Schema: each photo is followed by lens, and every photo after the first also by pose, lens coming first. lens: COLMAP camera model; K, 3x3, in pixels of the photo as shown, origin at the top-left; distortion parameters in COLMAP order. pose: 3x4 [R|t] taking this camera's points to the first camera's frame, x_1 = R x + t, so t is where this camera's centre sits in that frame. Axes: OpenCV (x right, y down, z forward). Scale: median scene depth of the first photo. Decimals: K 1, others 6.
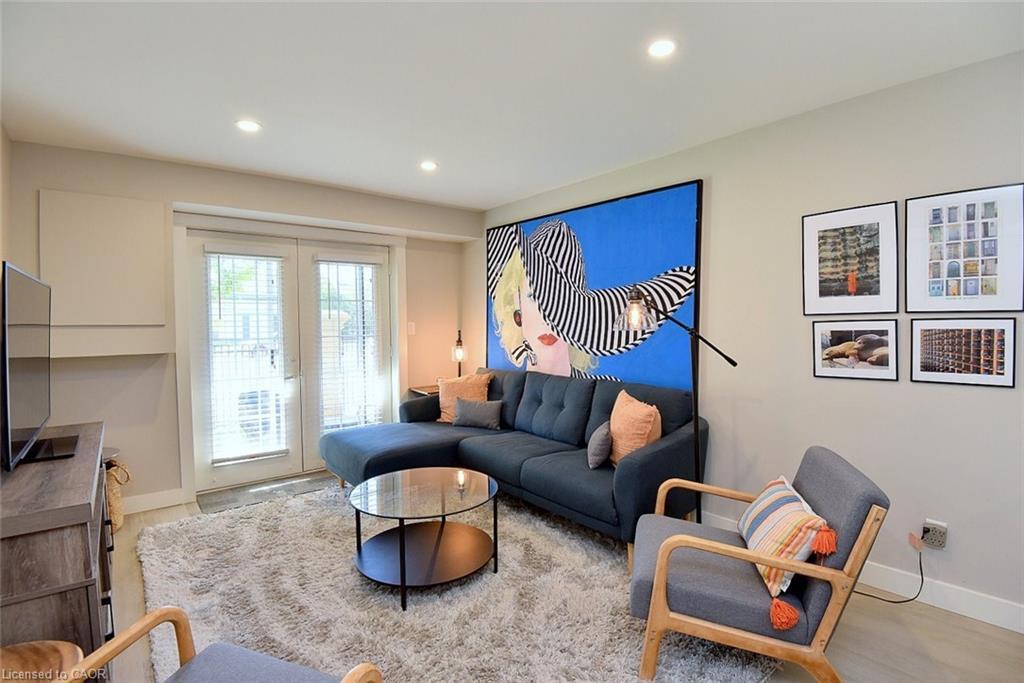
lens RADIAL K [[486.2, 0, 517.4], [0, 486.2, 340.1], [0, 0, 1]] dist [-0.013247, -0.022513]
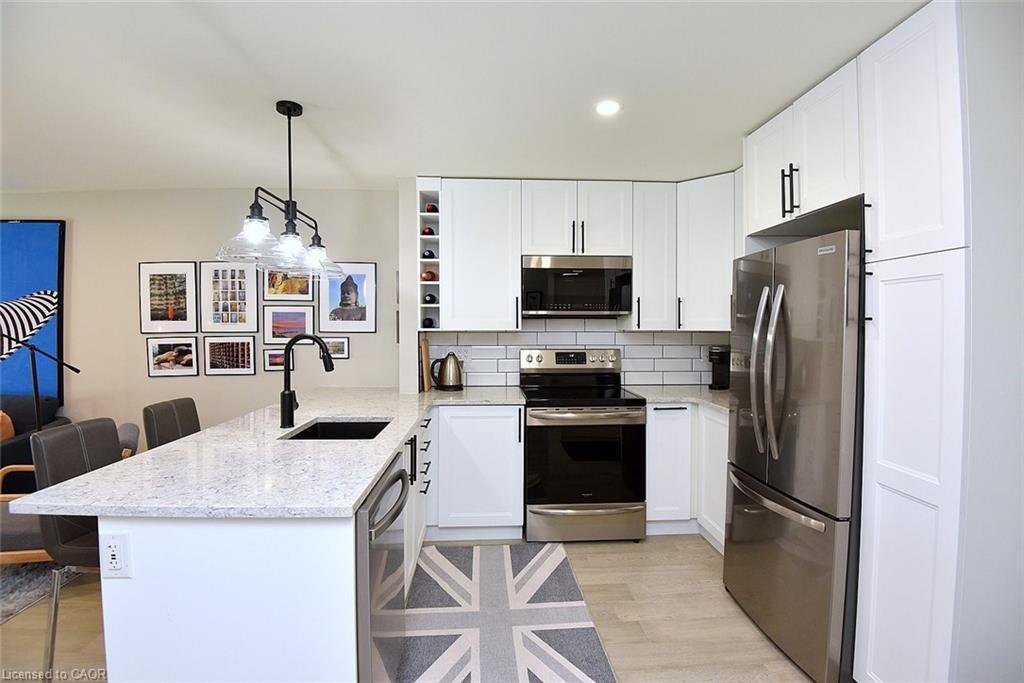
lens RADIAL K [[481.2, 0, 514.6], [0, 481.2, 330.2], [0, 0, 1]] dist [-0.009886, -0.024825]
pose [[0.594545, -0.000150, 0.804062, 0.138540], [0.026890, 0.999444, -0.019697, -0.004954], [-0.803612, 0.033332, 0.594219, -0.701363]]
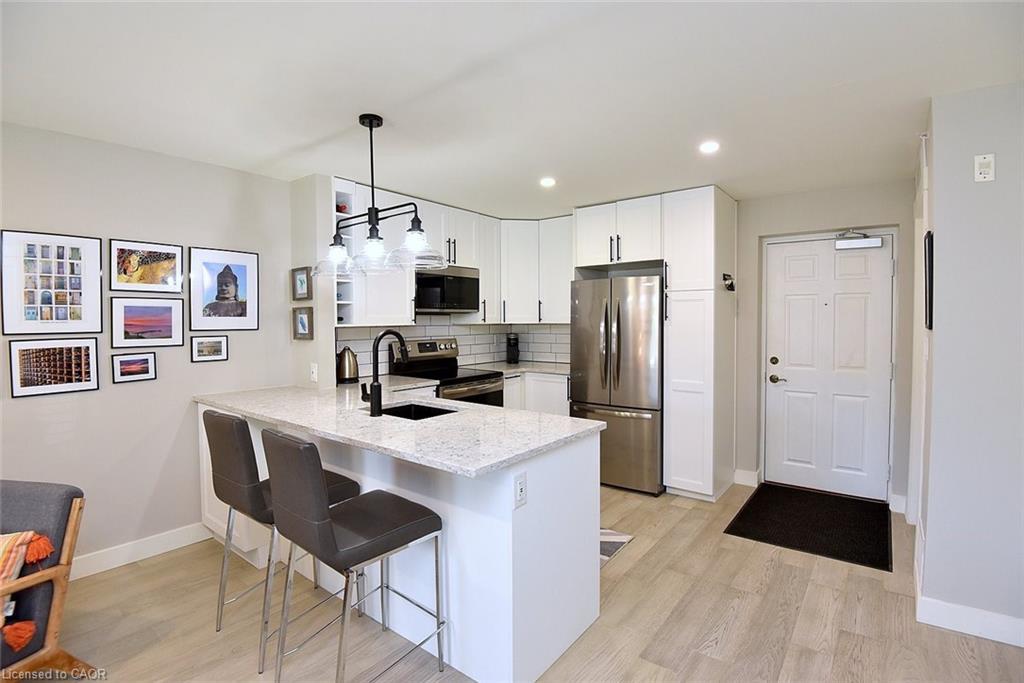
lens RADIAL K [[486.0, 0, 519.1], [0, 486.0, 329.5], [0, 0, 1]] dist [-0.027383, -0.014133]
pose [[-0.222494, -0.013793, 0.974837, -0.403492], [0.044157, 0.998731, 0.024209, -0.038508], [-0.973934, 0.048432, -0.221602, 0.086087]]
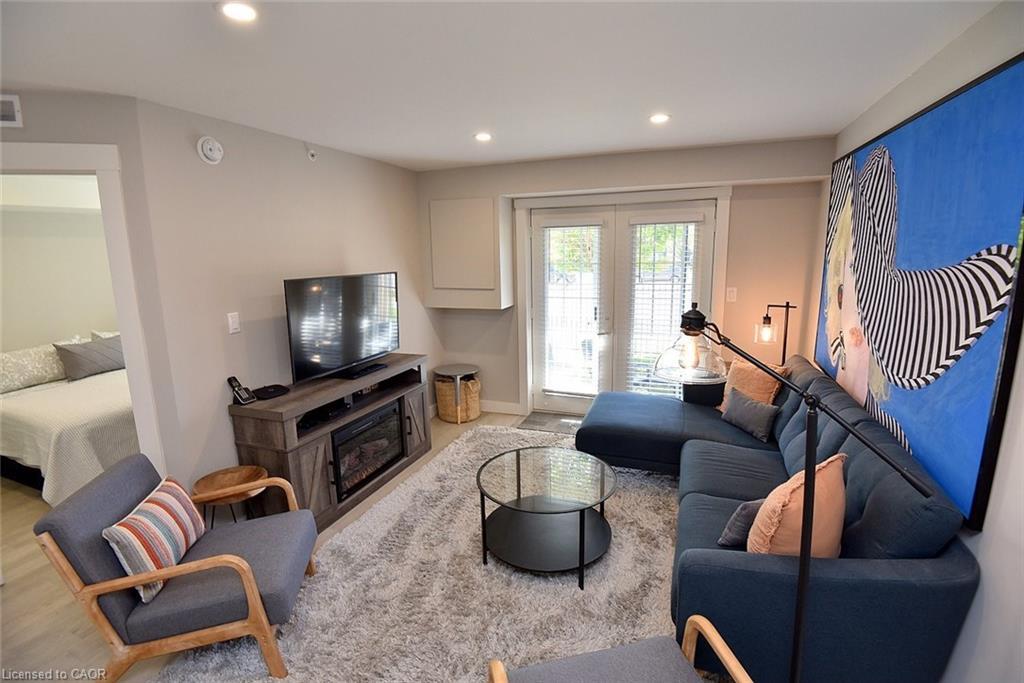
lens RADIAL K [[472.1, 0, 512.0], [0, 472.1, 341.5], [0, 0, 1]] dist [-0.003228, -0.024881]
pose [[0.490962, 0.164688, -0.855473, 0.611373], [-0.019610, 0.983810, 0.178140, -0.159620], [0.870960, -0.070684, 0.486243, 0.474426]]
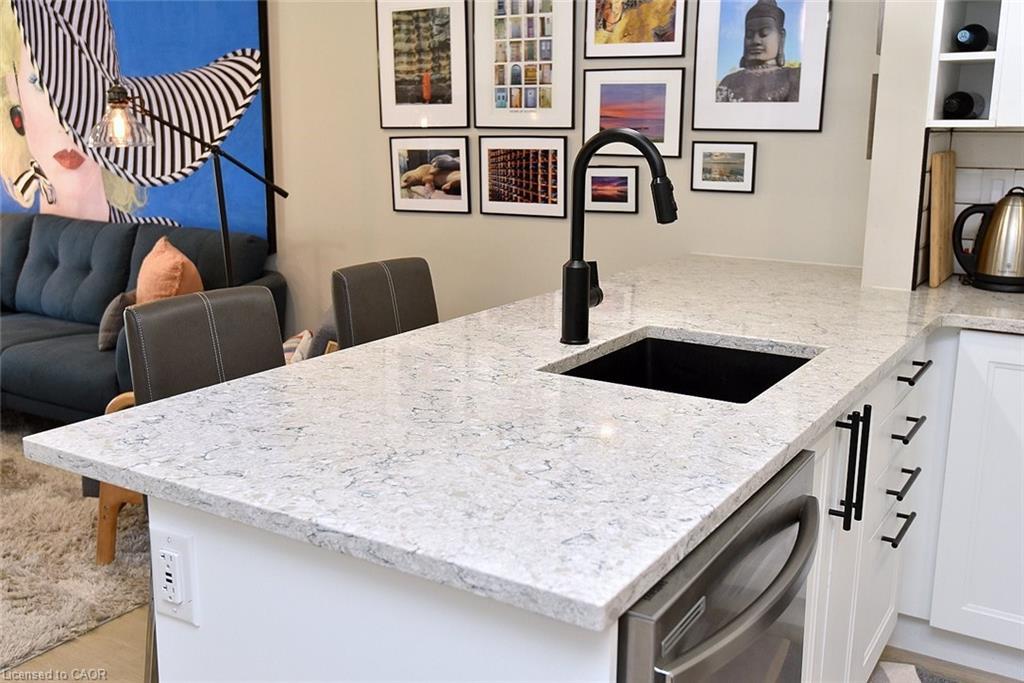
lens RADIAL K [[1005.2, 0, 516.7], [0, 1005.2, 337.0], [0, 0, 1]] dist [0.041520, 0.011056]
pose [[0.948213, -0.052510, 0.313264, 0.294428], [-0.002091, 0.985188, 0.171466, -0.001195], [-0.317627, -0.163241, 0.934058, -0.591713]]
